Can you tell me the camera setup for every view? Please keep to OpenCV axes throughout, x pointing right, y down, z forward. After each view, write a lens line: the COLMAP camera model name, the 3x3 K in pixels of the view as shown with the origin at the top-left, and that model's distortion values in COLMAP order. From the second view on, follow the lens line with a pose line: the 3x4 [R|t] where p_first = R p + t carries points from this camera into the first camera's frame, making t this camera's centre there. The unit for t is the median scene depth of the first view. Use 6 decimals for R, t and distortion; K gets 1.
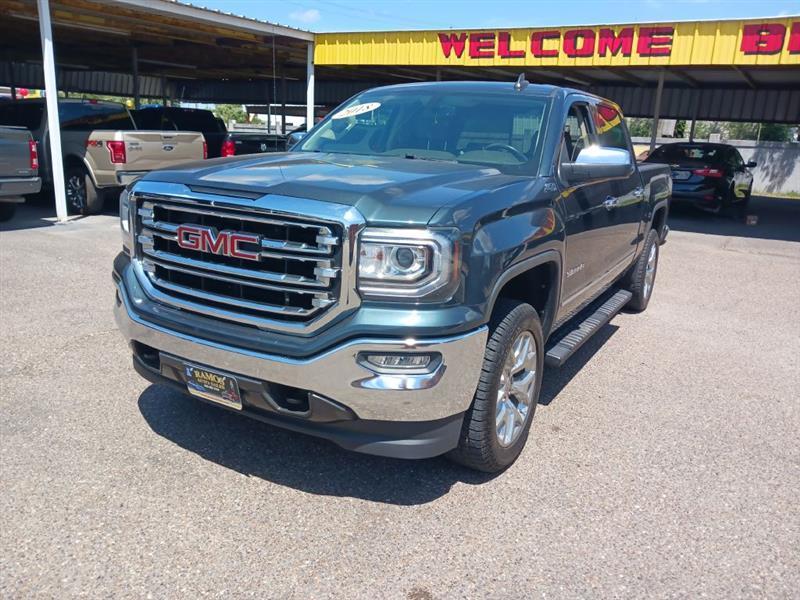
lens RADIAL K [[651.9, 0, 400.0], [0, 651.9, 300.0], [0, 0, 1]] dist [-0.005306, 0.003208]
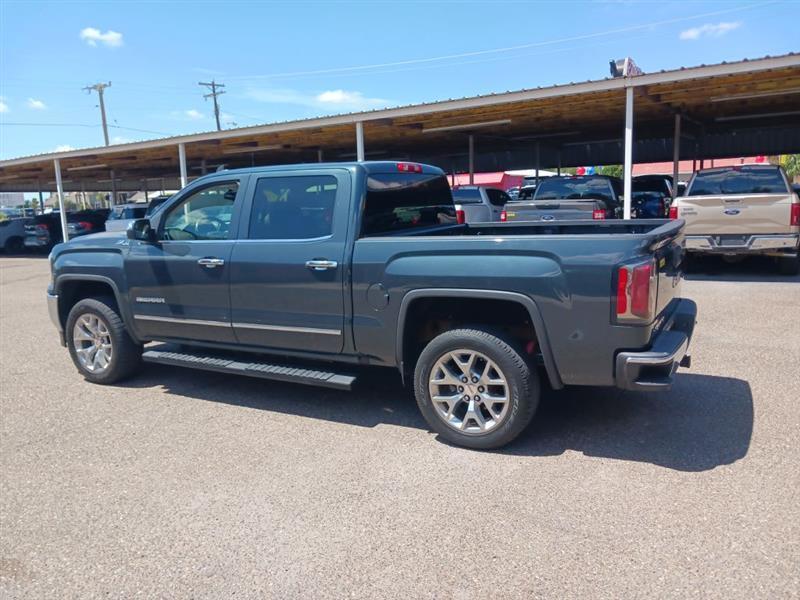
lens RADIAL K [[642.0, 0, 400.0], [0, 642.0, 300.0], [0, 0, 1]] dist [0.017130, -0.000393]
pose [[0.014639, 0.119808, -0.992689, 0.599473], [-0.209355, 0.971157, 0.114122, -0.115213], [0.977730, 0.206154, 0.039299, 0.518972]]
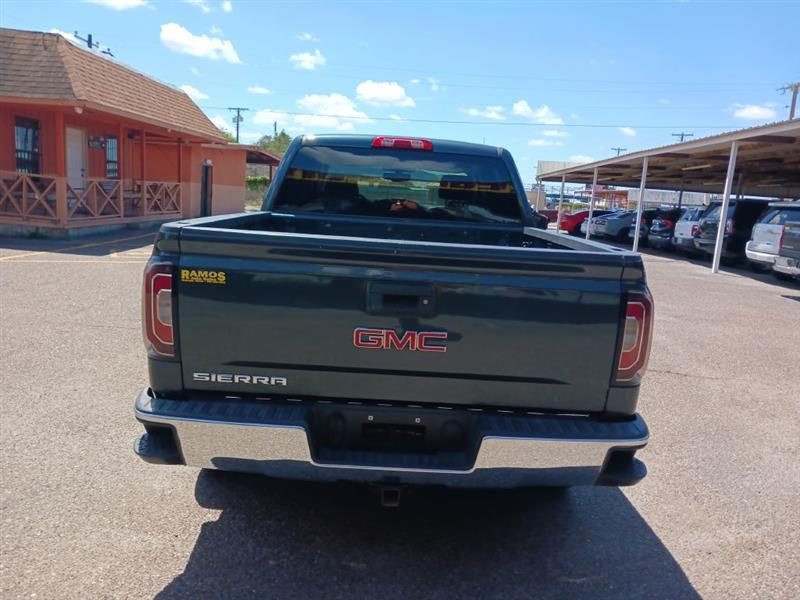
lens RADIAL K [[621.8, 0, 394.2], [0, 621.8, 301.5], [0, 0, 1]] dist [0.007182, -0.008470]
pose [[-0.859329, -0.004659, -0.511402, 0.305073], [-0.218796, 0.907177, 0.359386, -0.206328], [0.462257, 0.420724, -0.780583, 0.862652]]
